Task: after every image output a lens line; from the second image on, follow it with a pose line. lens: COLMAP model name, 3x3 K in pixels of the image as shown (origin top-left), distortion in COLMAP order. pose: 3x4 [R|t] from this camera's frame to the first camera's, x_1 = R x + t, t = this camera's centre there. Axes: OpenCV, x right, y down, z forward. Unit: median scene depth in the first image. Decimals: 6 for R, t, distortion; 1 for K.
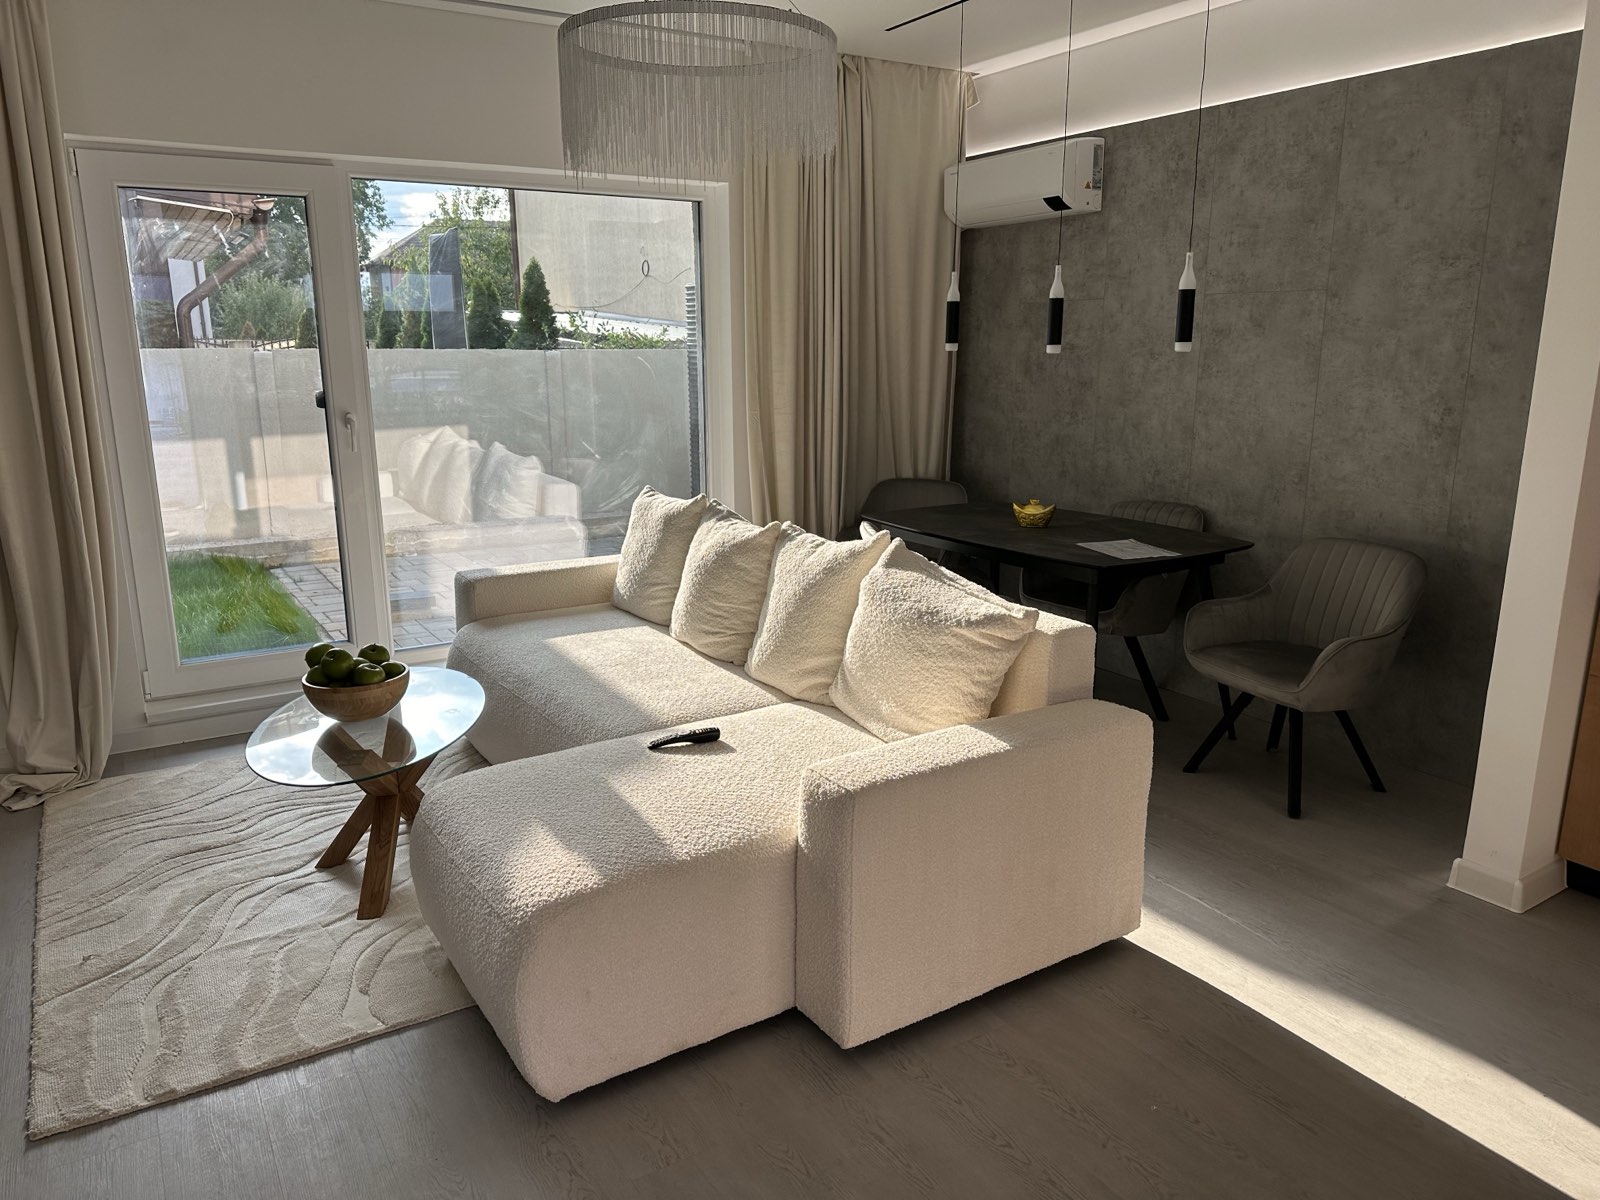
lens RADIAL K [[1130.4, 0, 800.0], [0, 1130.4, 600.0], [0, 0, 1]] dist [-0.006041, -0.001402]
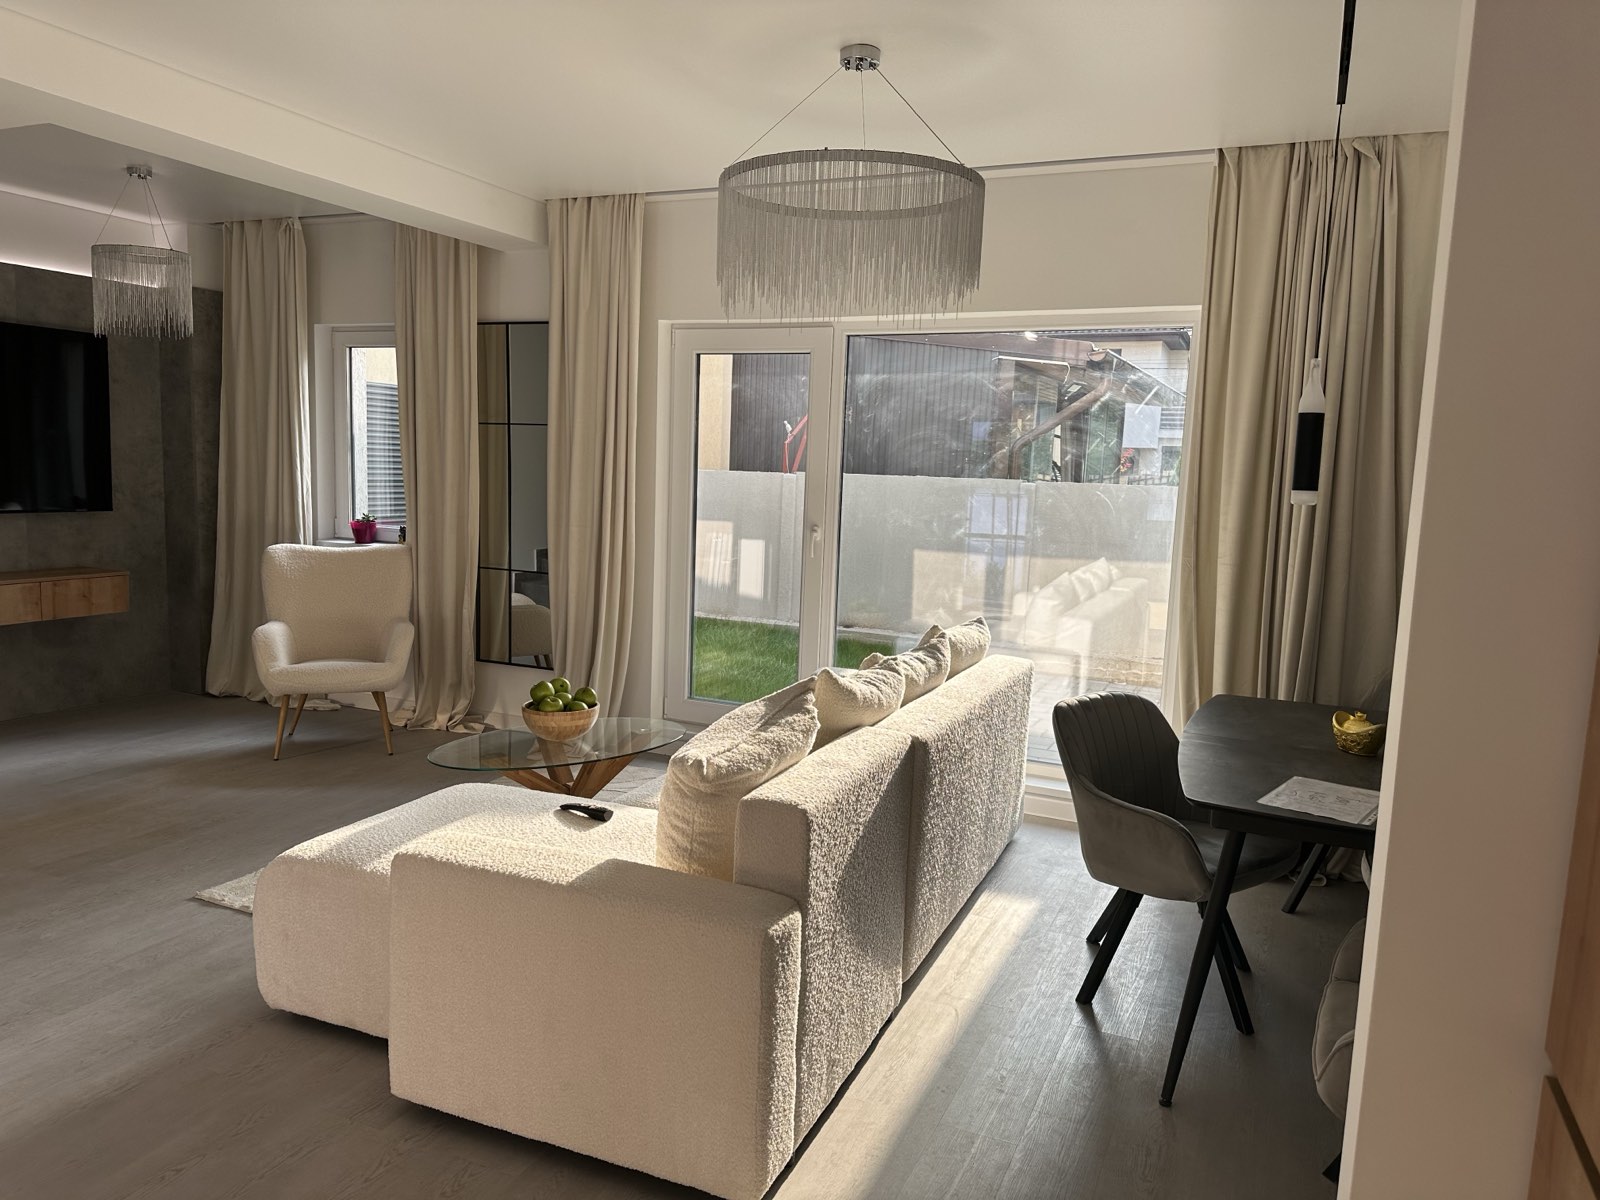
lens RADIAL K [[1097.1, 0, 800.0], [0, 1097.1, 600.0], [0, 0, 1]] dist [0.001658, 0.000453]
pose [[0.546861, 0.127682, -0.827430, 0.711898], [-0.227152, 0.973859, 0.000149, -0.101805], [0.805819, 0.187871, 0.561569, 0.422964]]
